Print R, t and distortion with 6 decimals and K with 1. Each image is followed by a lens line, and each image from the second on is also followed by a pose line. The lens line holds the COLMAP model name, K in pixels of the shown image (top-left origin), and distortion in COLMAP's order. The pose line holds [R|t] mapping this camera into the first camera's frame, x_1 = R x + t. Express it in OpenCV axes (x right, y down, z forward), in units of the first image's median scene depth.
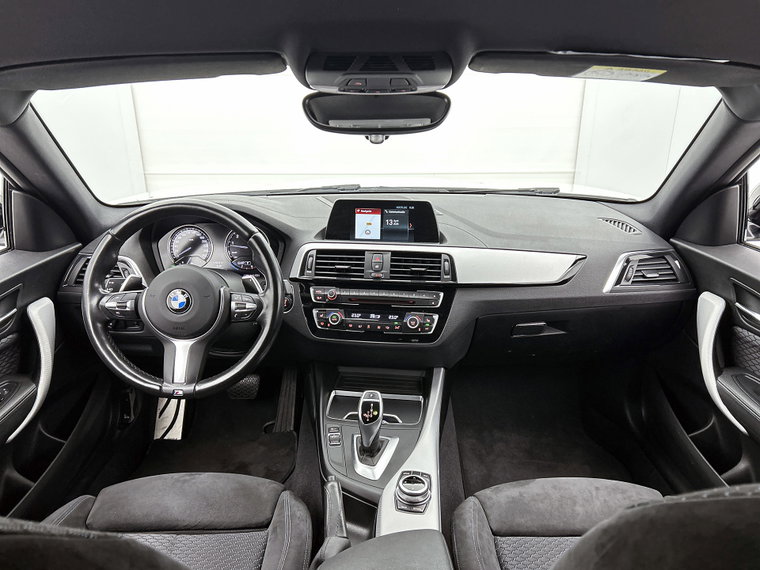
lens RADIAL K [[585.3, 0, 381.7], [0, 585.3, 286.8], [0, 0, 1]] dist [0.040989, -0.044433]
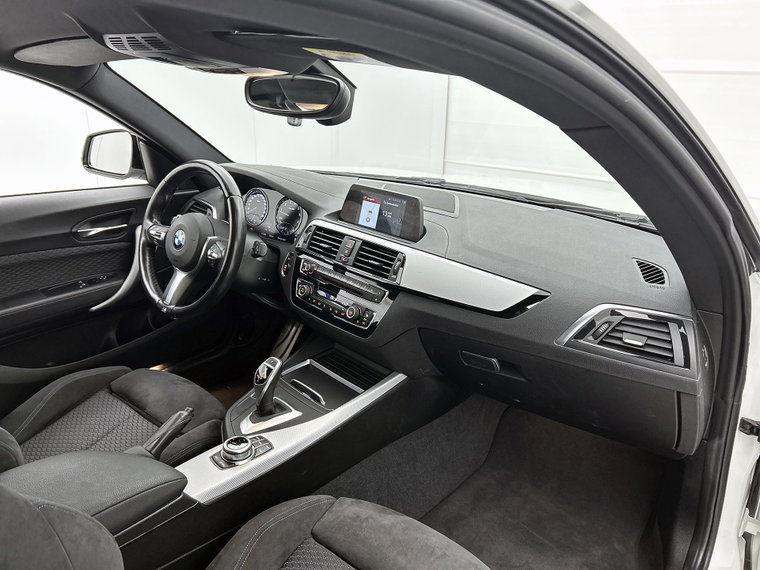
lens RADIAL K [[585.3, 0, 378.2], [0, 585.3, 284.2], [0, 0, 1]] dist [0.040989, -0.044433]
pose [[0.765978, 0.237393, -0.597430, 0.662788], [-0.242273, 0.967399, 0.073779, -0.068618], [0.595467, 0.088229, 0.798520, 0.222085]]
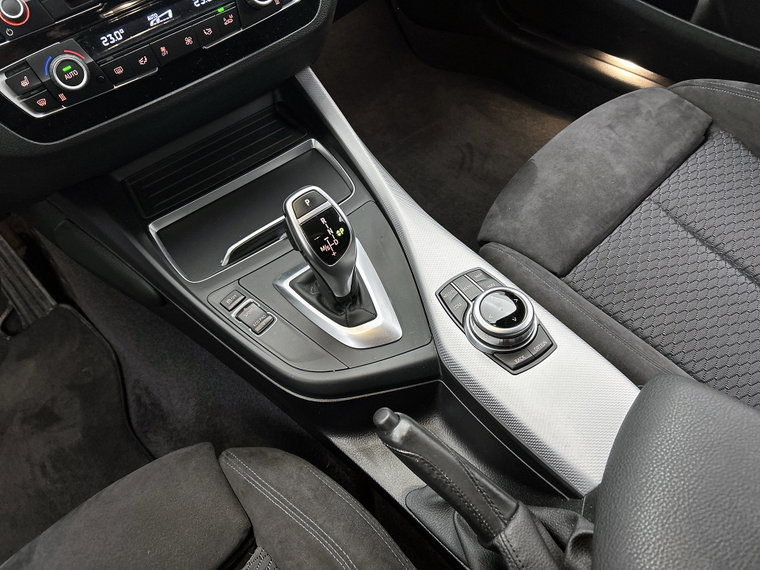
lens RADIAL K [[585.3, 0, 399.4], [0, 585.3, 286.1], [0, 0, 1]] dist [0.040989, -0.044433]
pose [[0.726403, -0.596789, 0.340854, -0.134579], [0.313950, 0.729325, 0.607882, -0.006890], [-0.611371, -0.334556, 0.717145, 0.569610]]
